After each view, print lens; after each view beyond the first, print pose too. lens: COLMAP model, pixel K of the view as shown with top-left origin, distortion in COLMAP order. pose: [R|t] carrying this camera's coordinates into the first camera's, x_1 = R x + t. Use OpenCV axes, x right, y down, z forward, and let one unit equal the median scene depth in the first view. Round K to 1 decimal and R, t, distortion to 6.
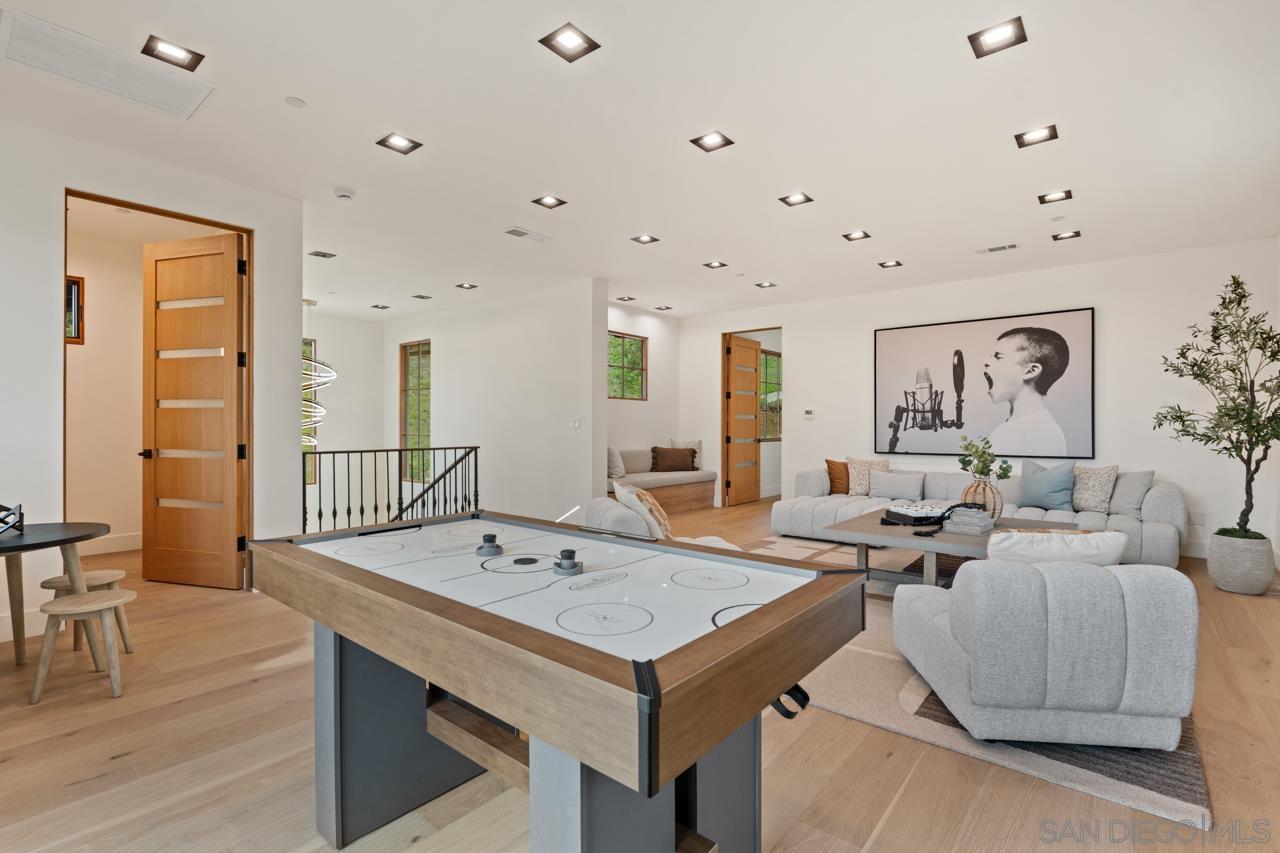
lens RADIAL K [[615.0, 0, 628.8], [0, 615.0, 428.5], [0, 0, 1]] dist [-0.005909, 0.000551]
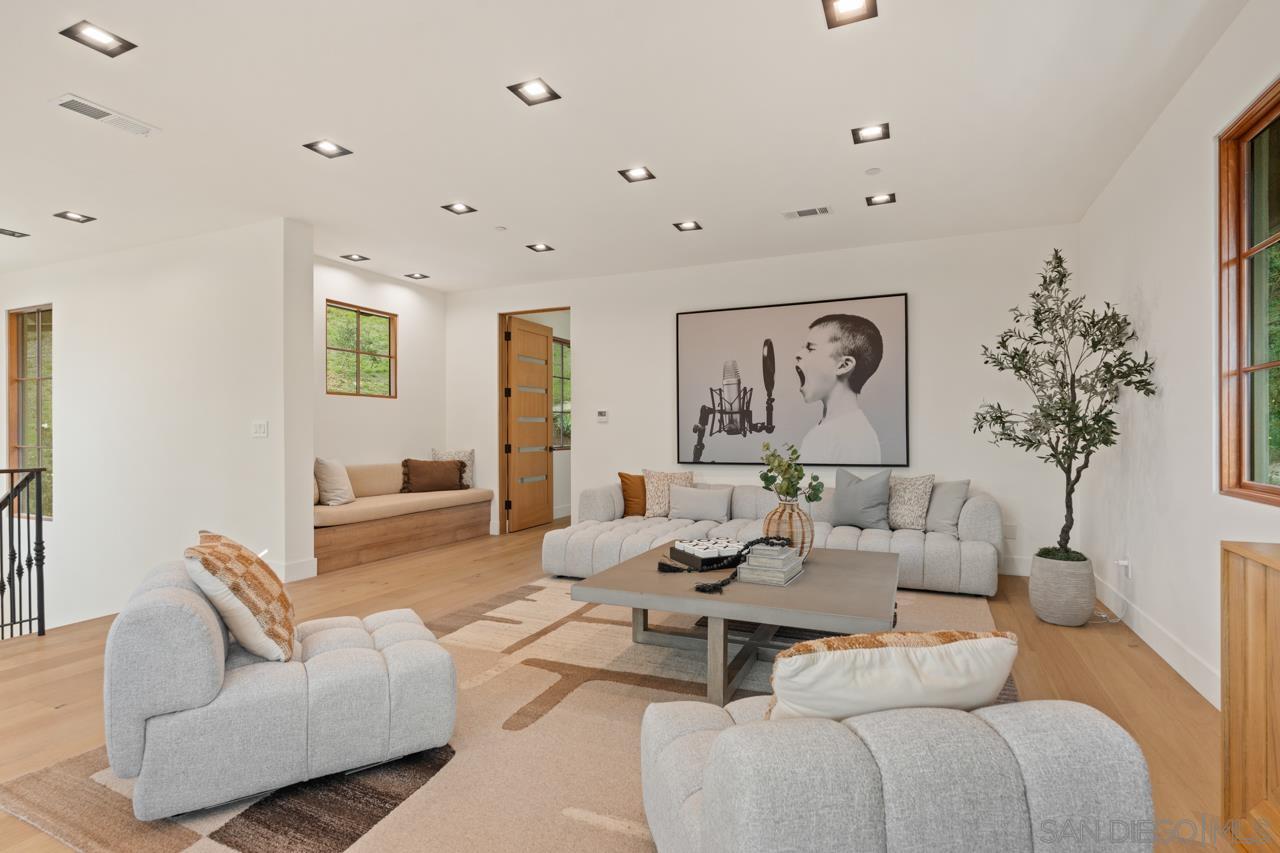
lens RADIAL K [[651.6, 0, 641.7], [0, 651.6, 432.9], [0, 0, 1]] dist [-0.010498, 0.000100]
pose [[0.961196, -0.006829, 0.275780, 0.123679], [0.007083, 0.999975, 0.000077, -0.001139], [-0.275774, 0.001879, 0.961221, 0.191566]]
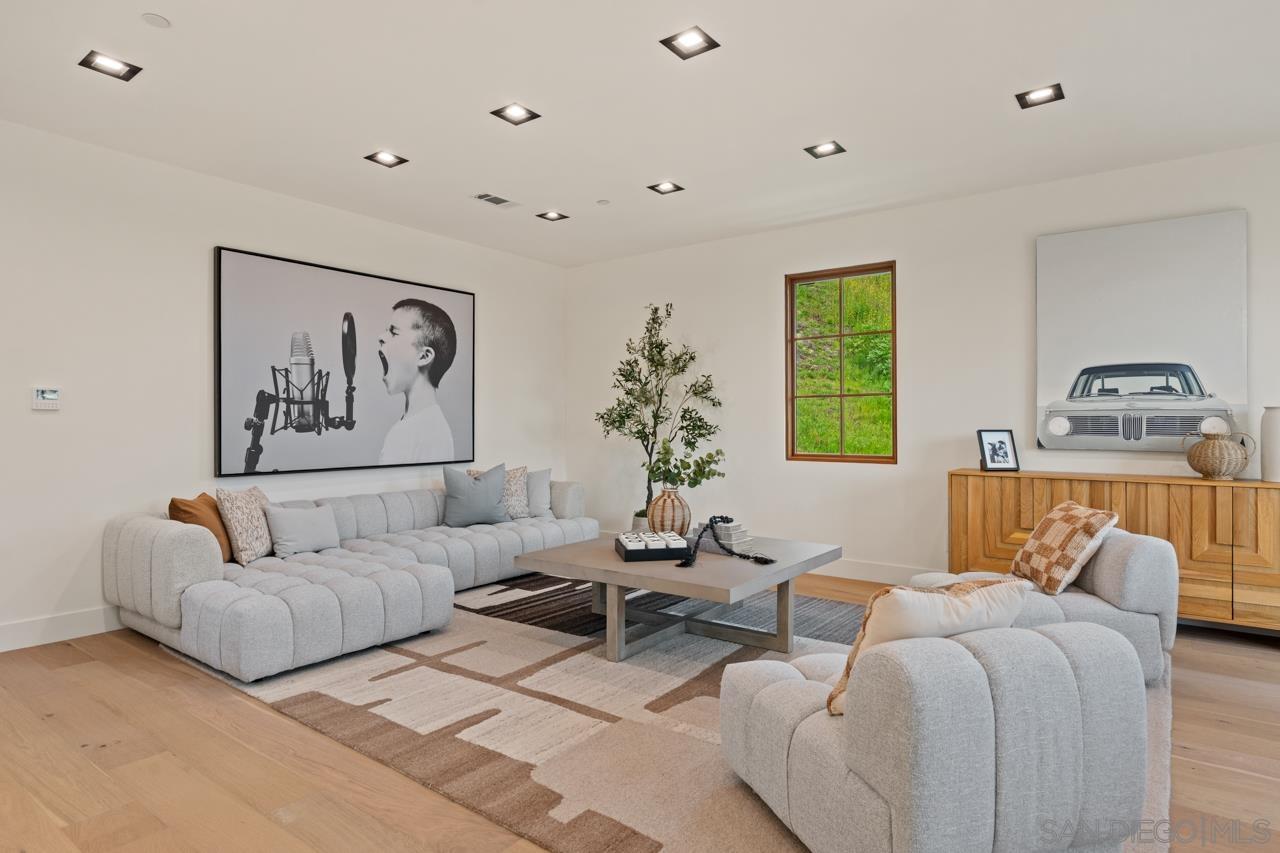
lens RADIAL K [[696.7, 0, 674.8], [0, 696.7, 416.3], [0, 0, 1]] dist [0.000469, -0.000485]
pose [[-0.088178, 0.007054, 0.996080, -0.256920], [0.003328, 0.999971, -0.006787, -0.007910], [-0.996099, 0.002717, -0.088199, 0.711555]]
